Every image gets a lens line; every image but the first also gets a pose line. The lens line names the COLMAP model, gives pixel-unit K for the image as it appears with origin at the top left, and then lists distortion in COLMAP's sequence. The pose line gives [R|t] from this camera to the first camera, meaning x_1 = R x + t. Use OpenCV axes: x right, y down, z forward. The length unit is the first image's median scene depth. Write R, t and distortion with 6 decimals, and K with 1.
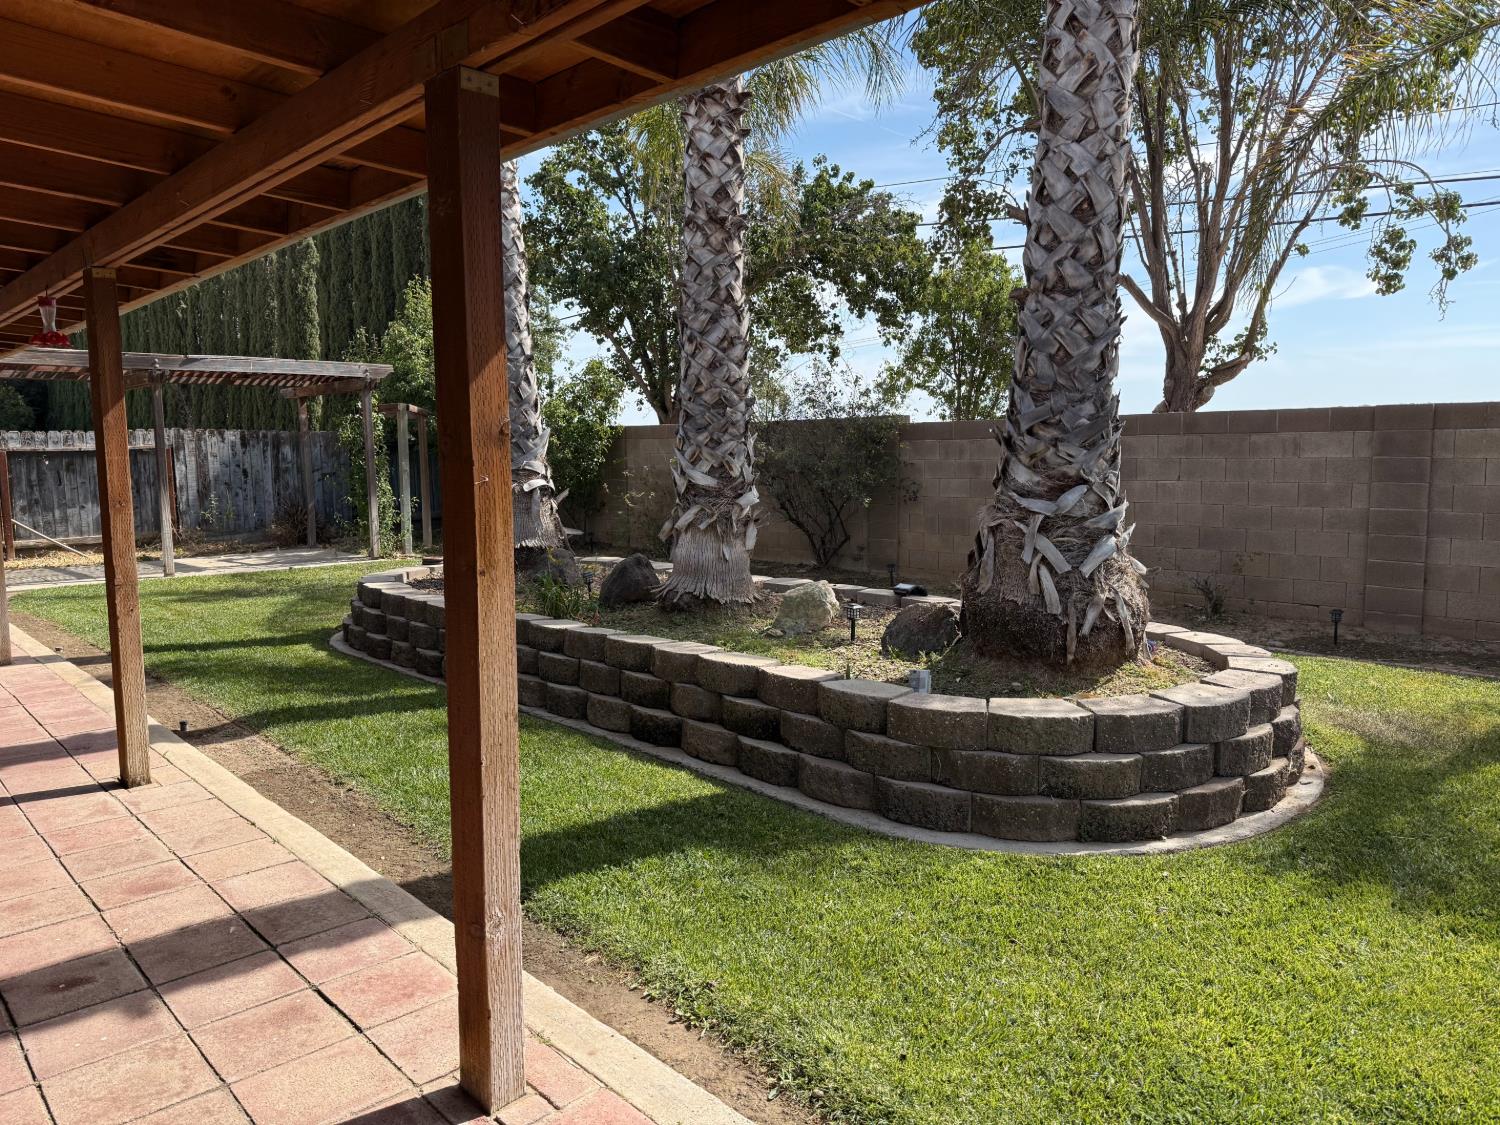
lens RADIAL K [[1035.0, 0, 753.1], [0, 1035.0, 571.7], [0, 0, 1]] dist [0.133918, -0.230754]
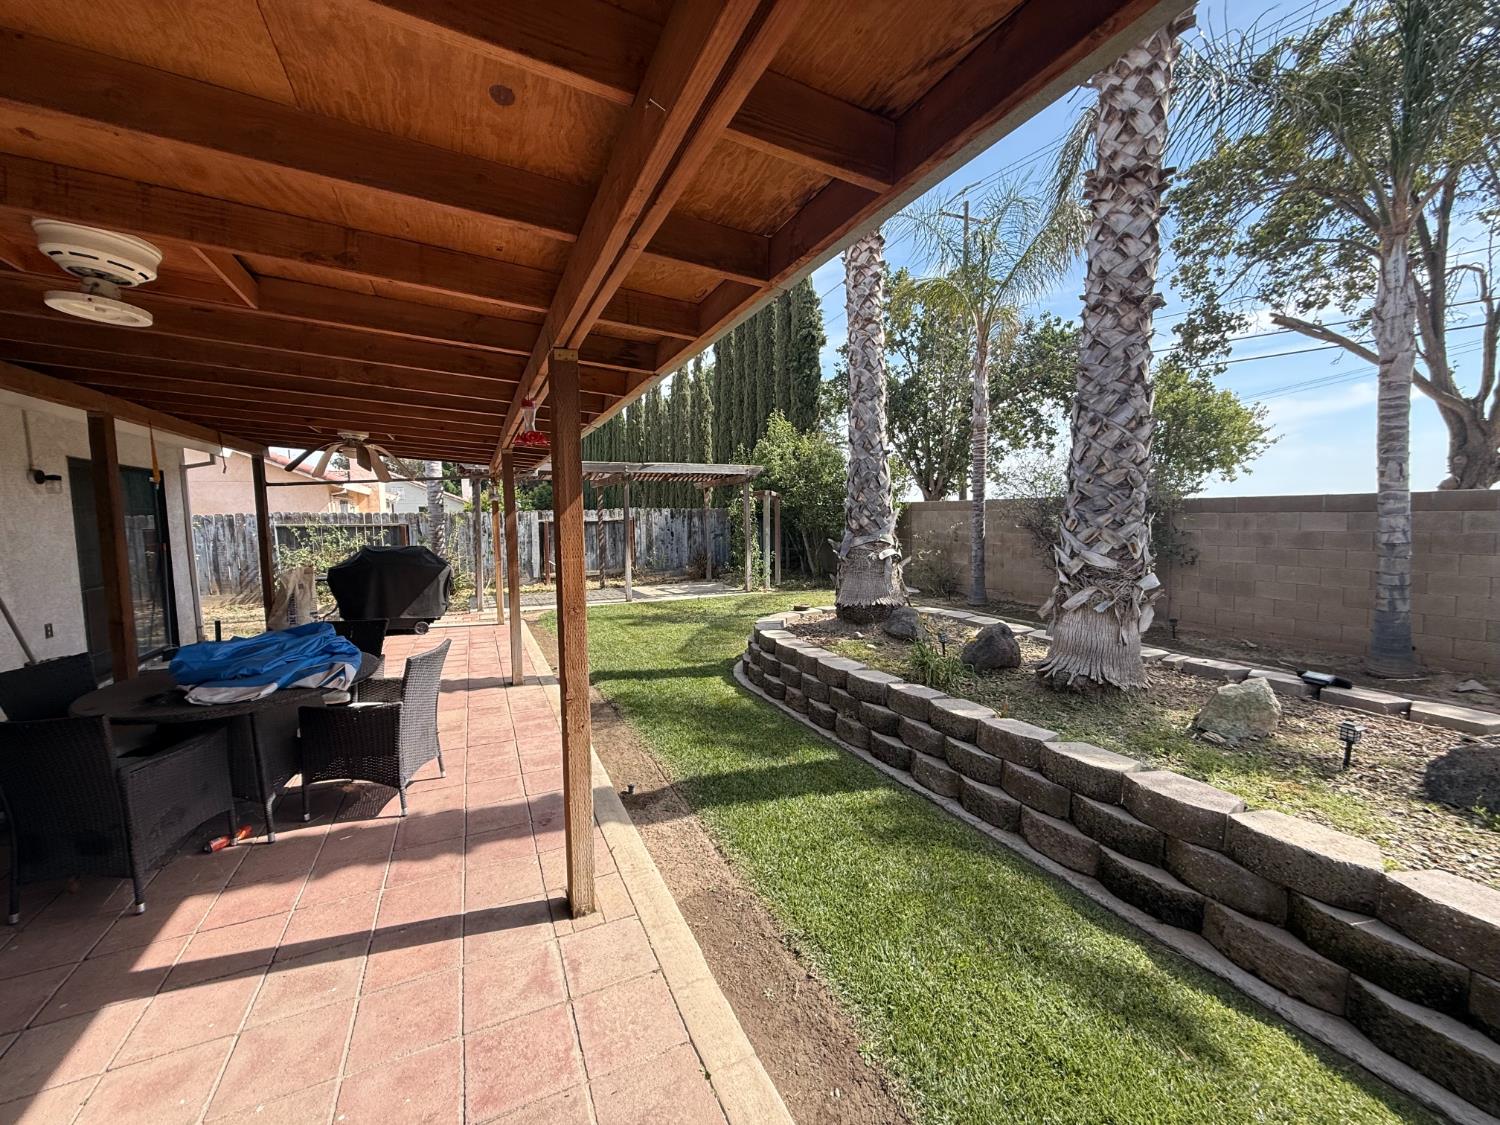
lens RADIAL K [[597.3, 0, 743.8], [0, 597.3, 566.0], [0, 0, 1]] dist [-0.000383, -0.000053]
pose [[0.949326, 0.023013, -0.313449, -0.179135], [-0.032139, 0.999196, -0.023978, -0.055531], [0.312645, 0.032837, 0.949302, 0.328286]]
